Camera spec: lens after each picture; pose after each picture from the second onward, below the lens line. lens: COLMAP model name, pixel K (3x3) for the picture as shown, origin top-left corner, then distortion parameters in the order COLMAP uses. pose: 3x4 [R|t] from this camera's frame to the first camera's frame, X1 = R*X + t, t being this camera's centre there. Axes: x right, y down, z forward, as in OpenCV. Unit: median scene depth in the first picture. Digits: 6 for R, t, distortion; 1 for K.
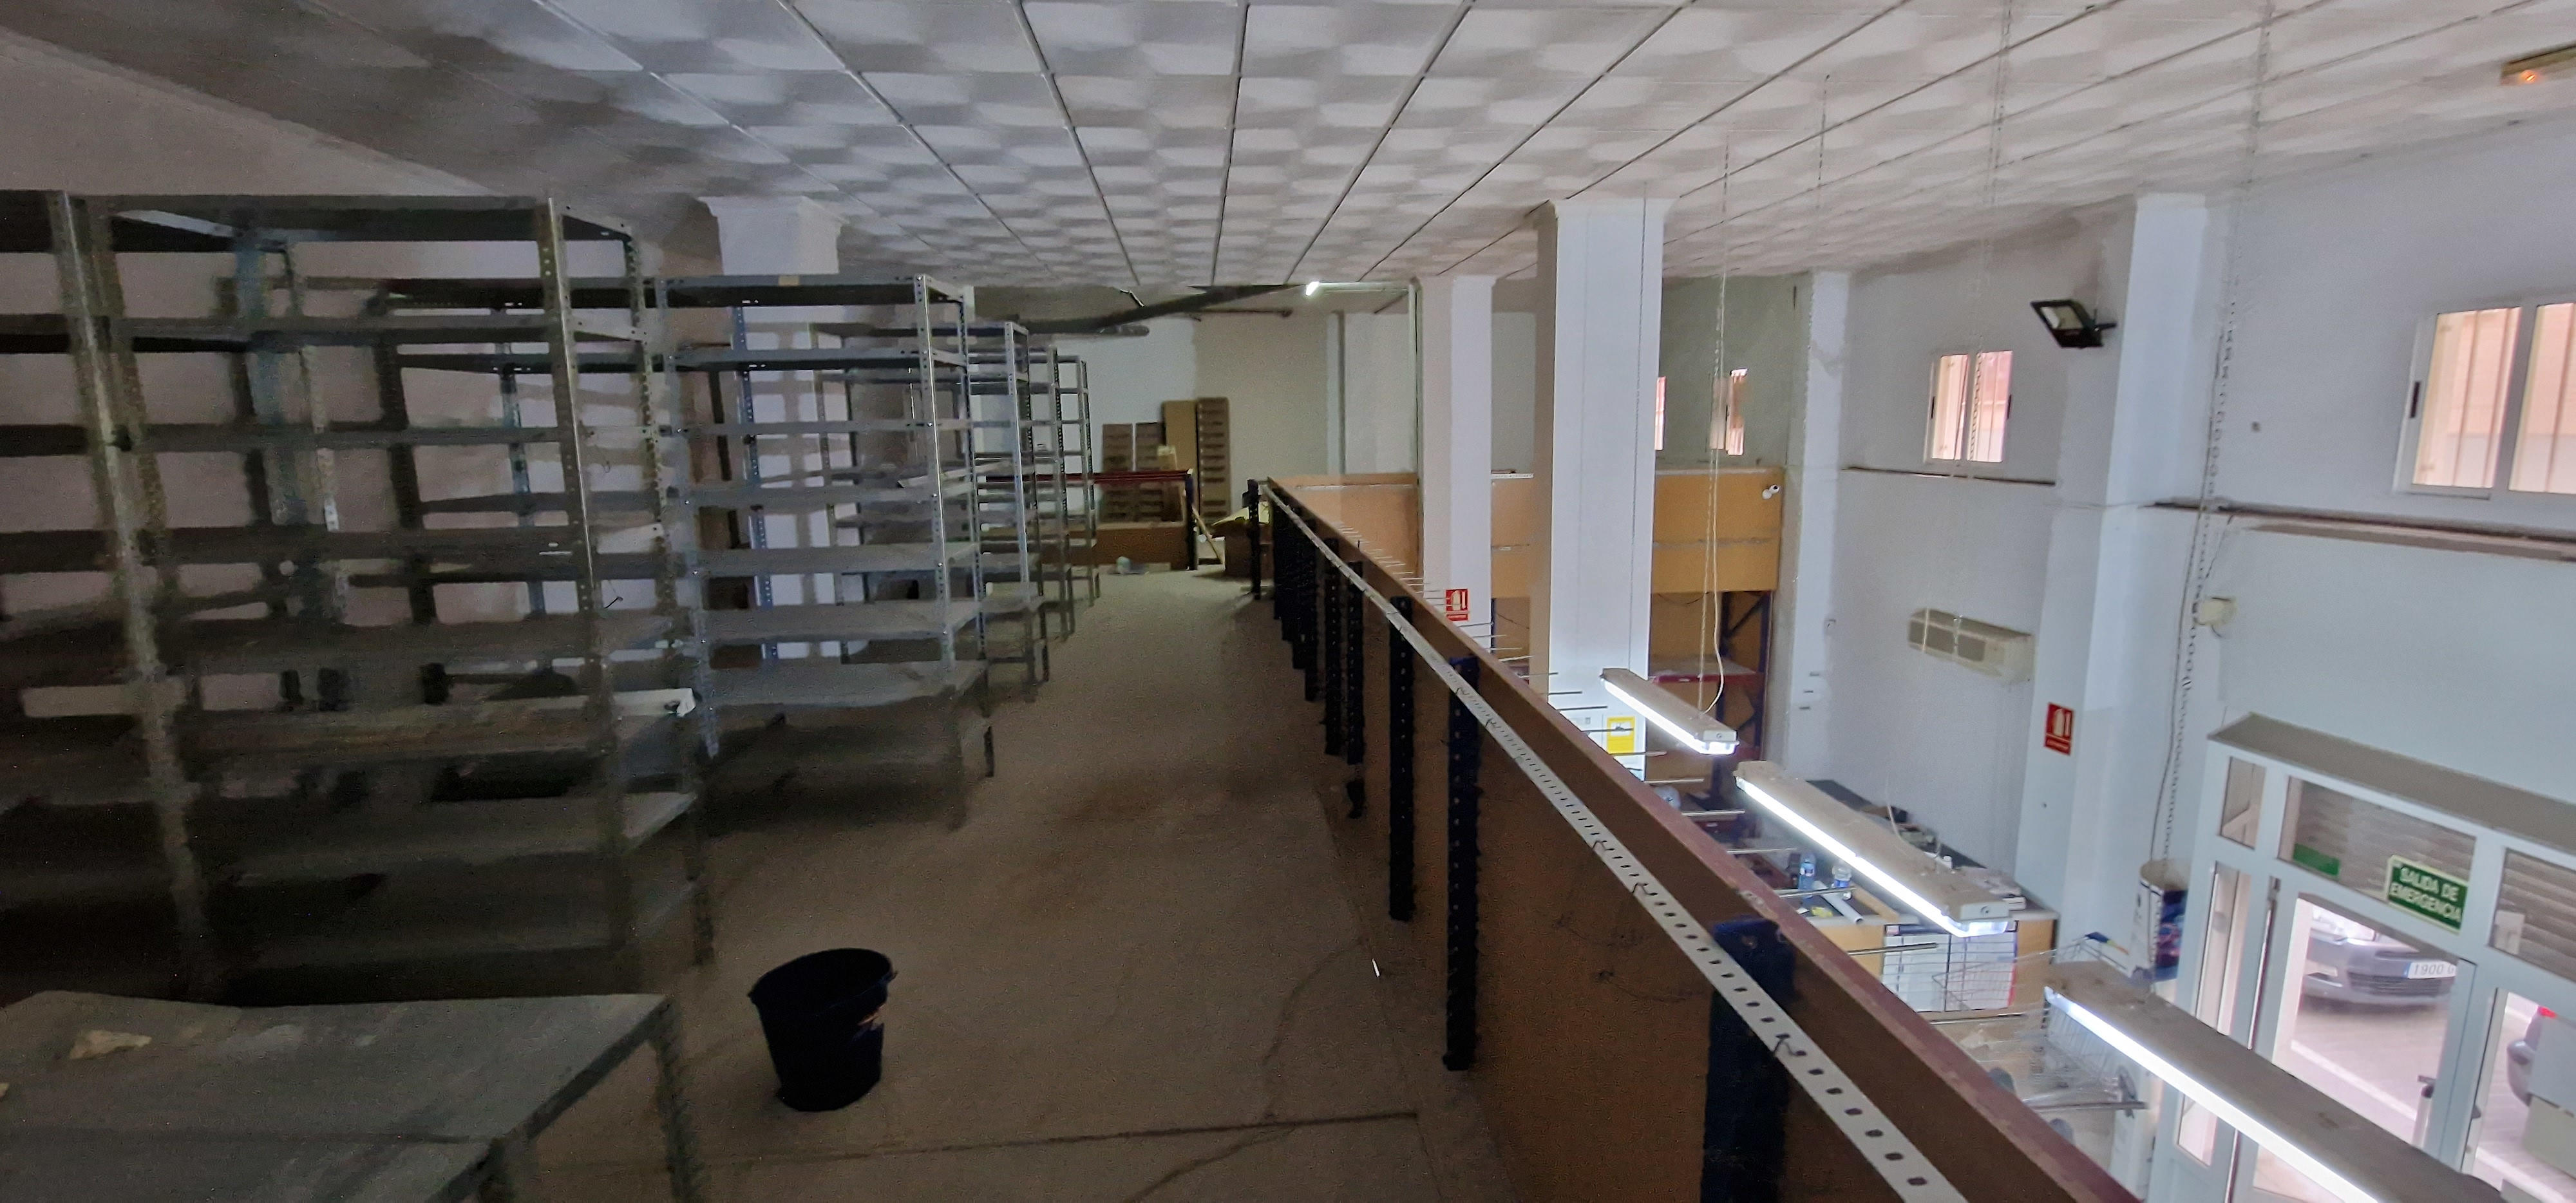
lens RADIAL K [[1048.6, 0, 1305.1], [0, 1048.6, 596.4], [0, 0, 1]] dist [-0.008909, -0.000204]
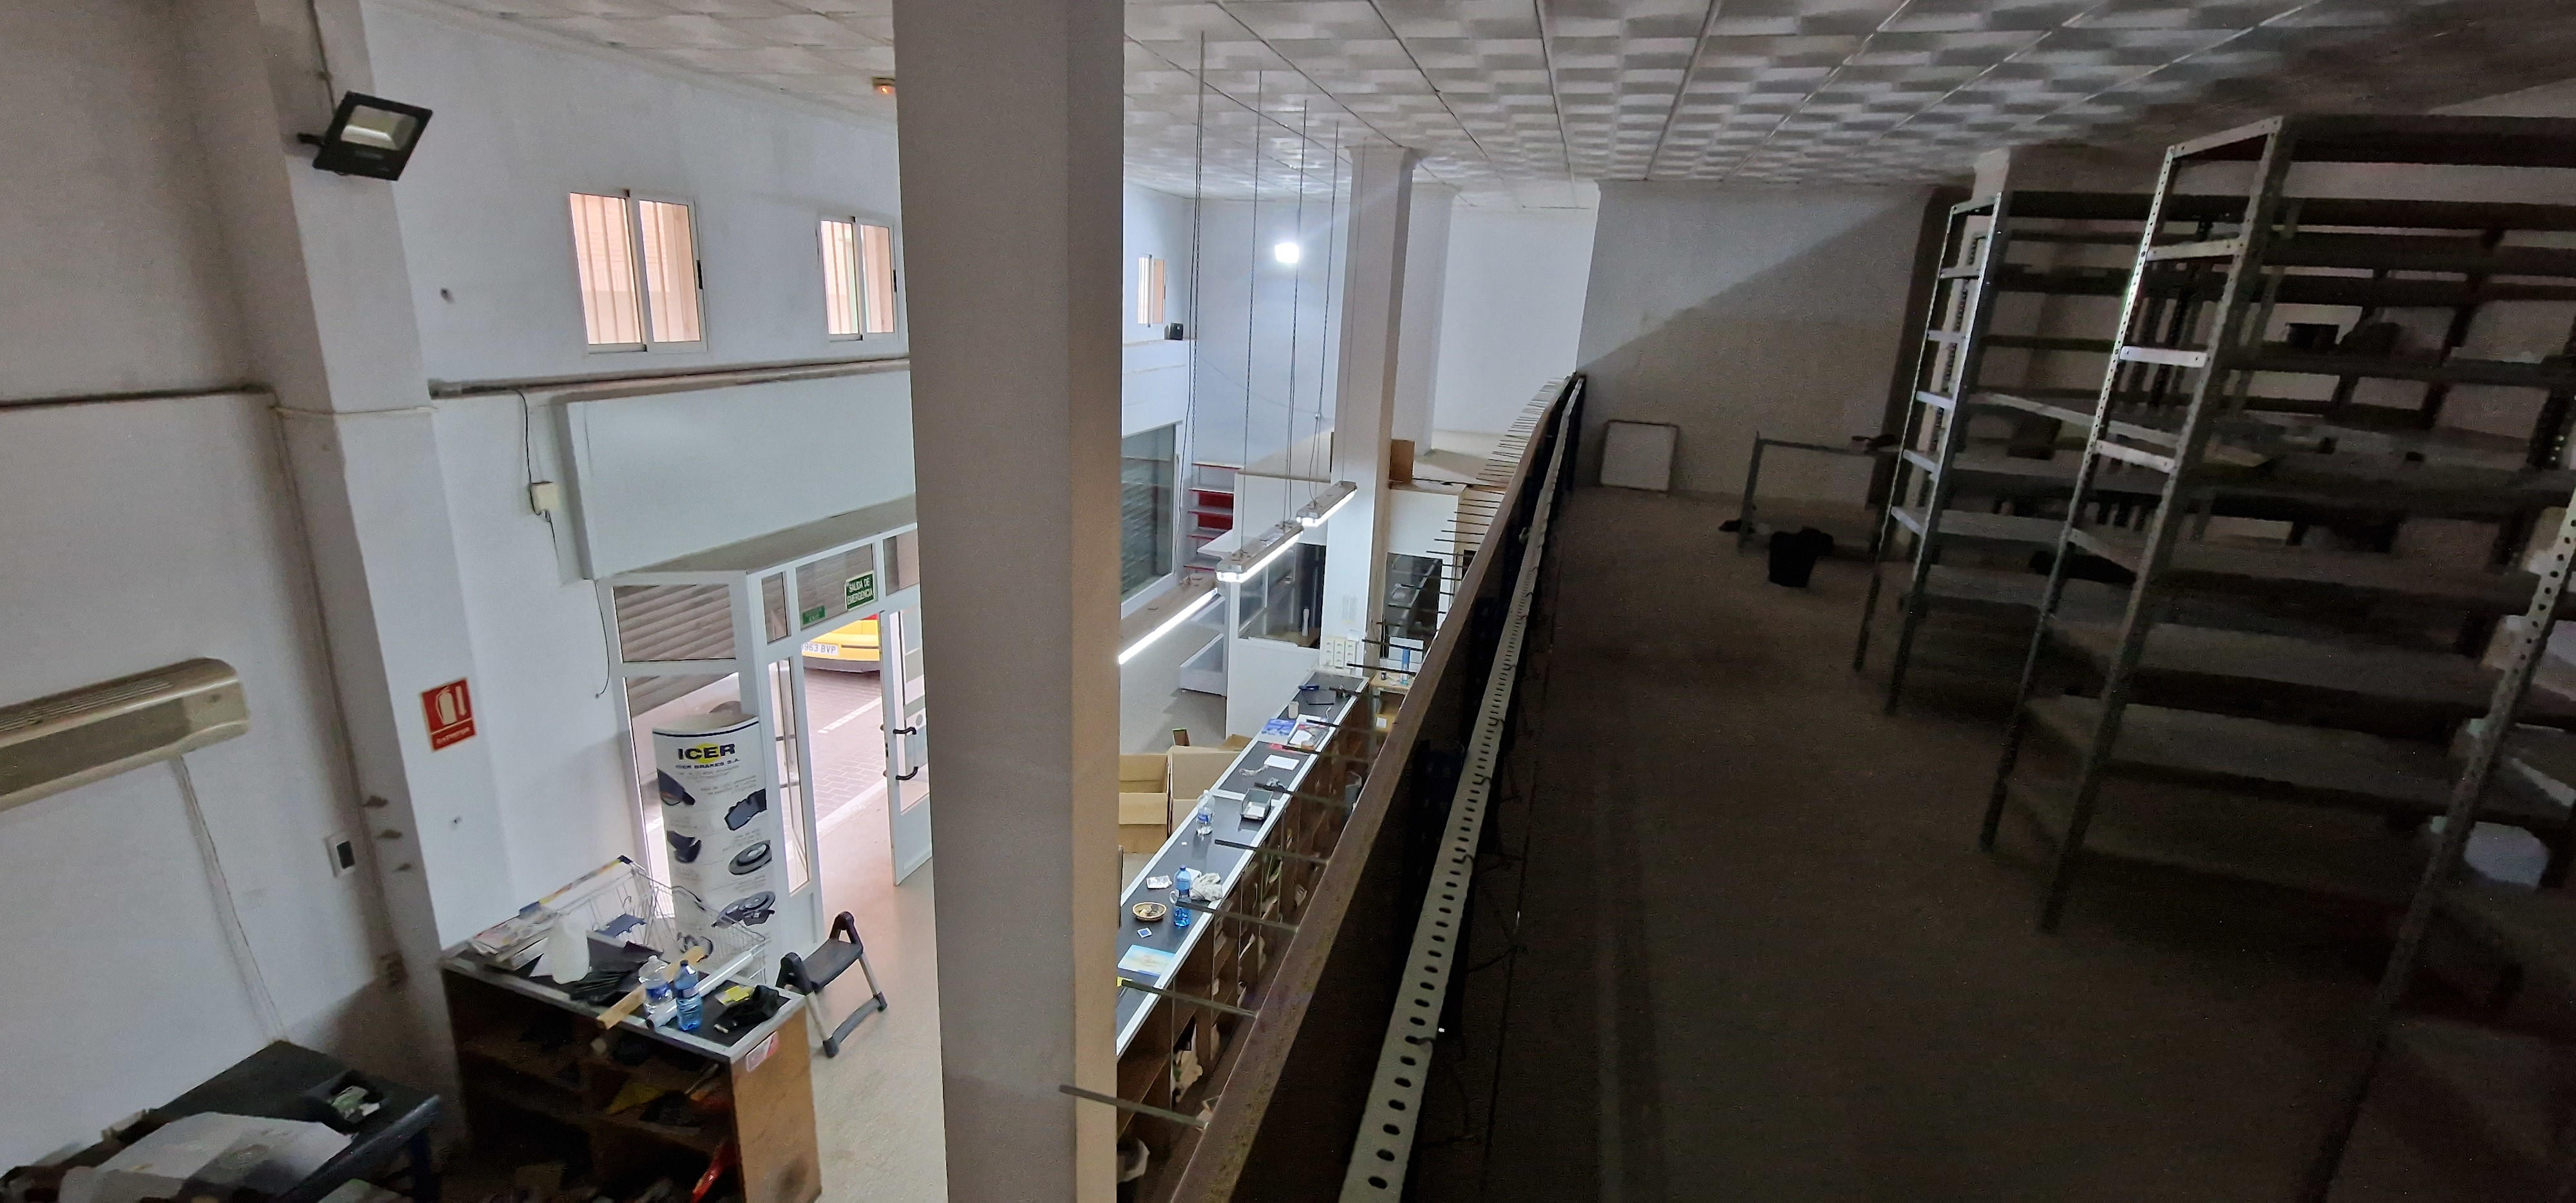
lens RADIAL K [[1048.6, 0, 1277.2], [0, 1048.6, 593.2], [0, 0, 1]] dist [-0.008909, -0.000204]
pose [[-0.927426, -0.130114, 0.350643, -0.095751], [0.029500, 0.909165, 0.415390, -0.337964], [-0.372840, 0.395588, -0.839345, 1.923414]]
